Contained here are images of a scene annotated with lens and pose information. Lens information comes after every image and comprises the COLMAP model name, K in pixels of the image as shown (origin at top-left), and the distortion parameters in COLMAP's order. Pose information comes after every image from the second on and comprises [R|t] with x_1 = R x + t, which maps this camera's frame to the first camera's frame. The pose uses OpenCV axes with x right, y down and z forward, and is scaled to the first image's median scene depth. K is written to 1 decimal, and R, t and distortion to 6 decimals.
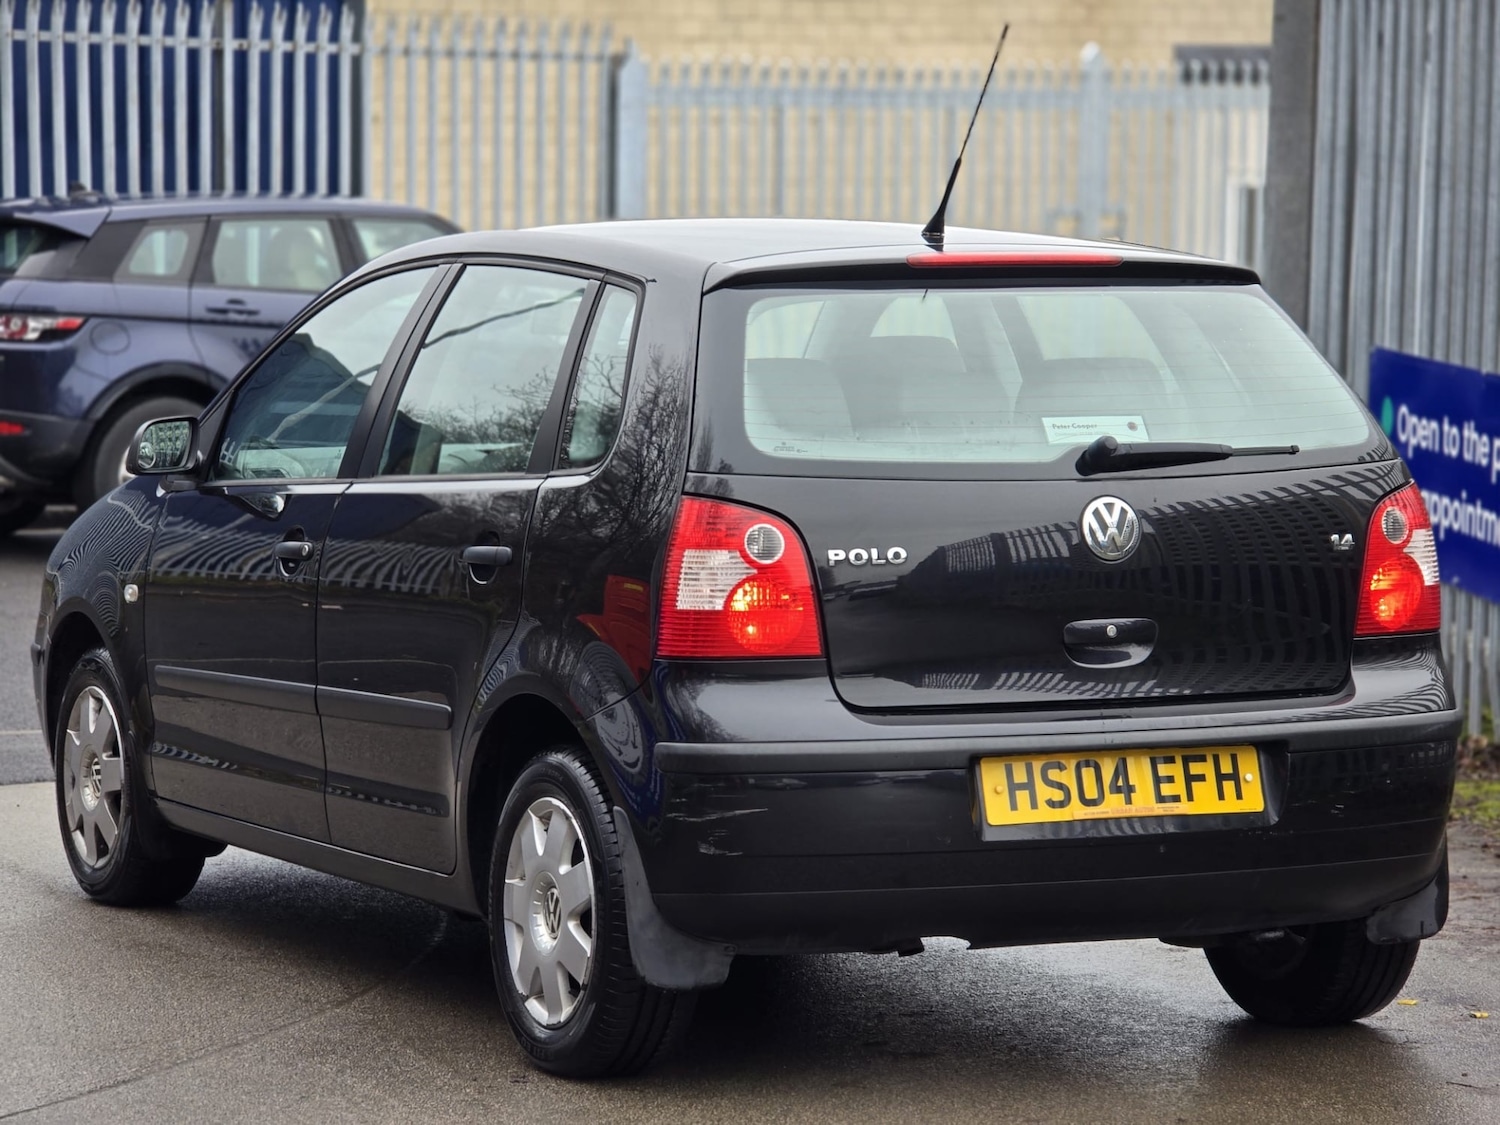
lens RADIAL K [[4995.0, 0, 752.4], [0, 4995.0, 554.7], [0, 0, 1]] dist [0.342228, 0.000000]
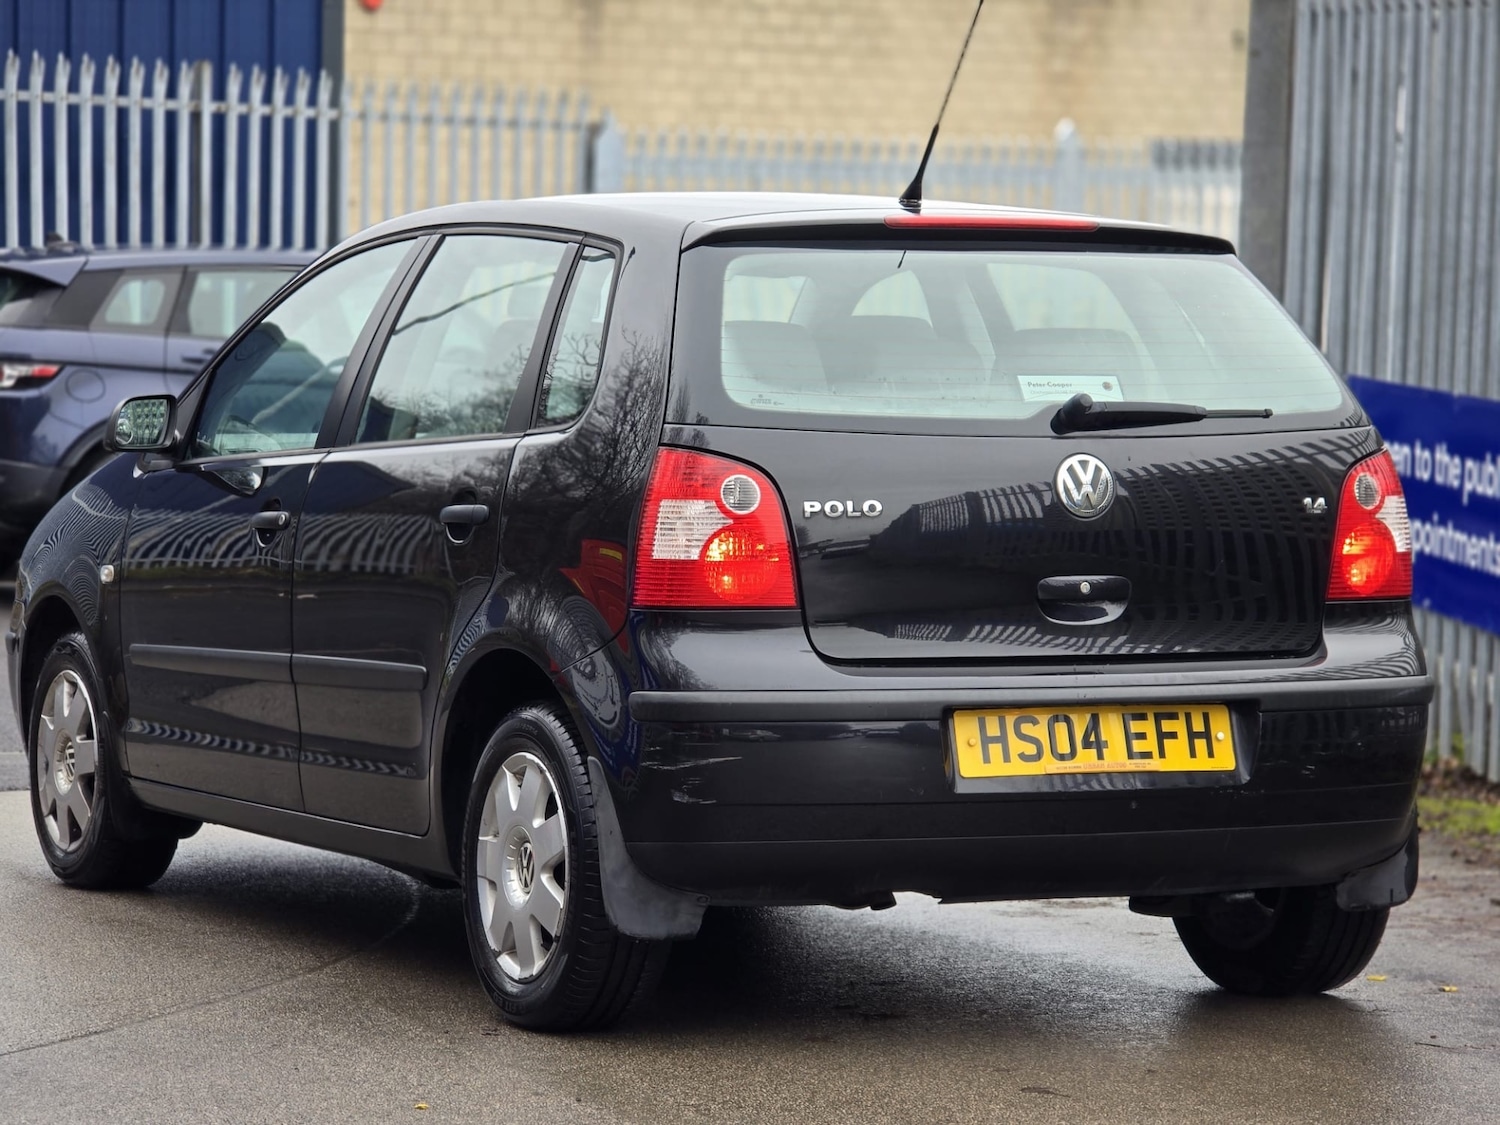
lens RADIAL K [[4995.0, 0, 751.4], [0, 4995.0, 567.4], [0, 0, 1]] dist [0.342228, 0.000000]
pose [[0.999949, 0.008495, 0.005430, -0.000679], [-0.008383, 0.999756, -0.020415, 0.031347], [-0.005602, 0.020368, 0.999777, -0.003478]]
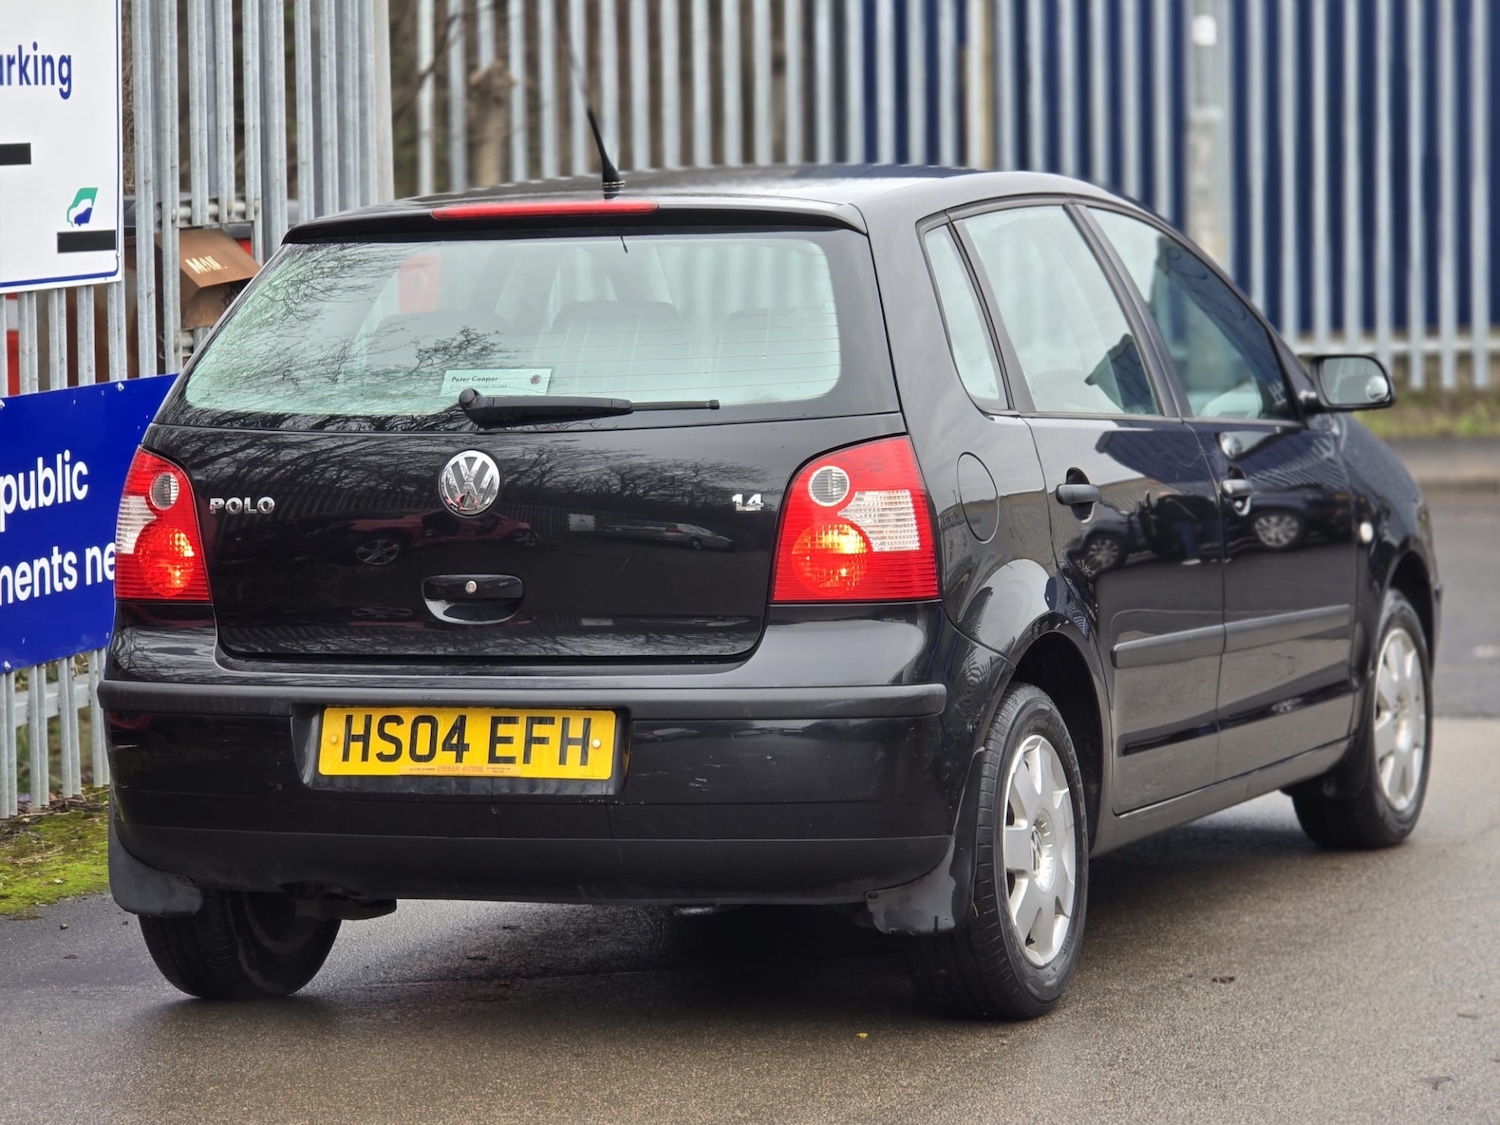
lens RADIAL K [[4995.0, 0, 752.9], [0, 4995.0, 560.4], [0, 0, 1]] dist [0.342228, 0.000000]
pose [[0.699614, 0.026979, -0.714011, 0.793162], [-0.021431, 0.999630, 0.016772, -0.007520], [0.714200, 0.003568, 0.699933, 0.340219]]
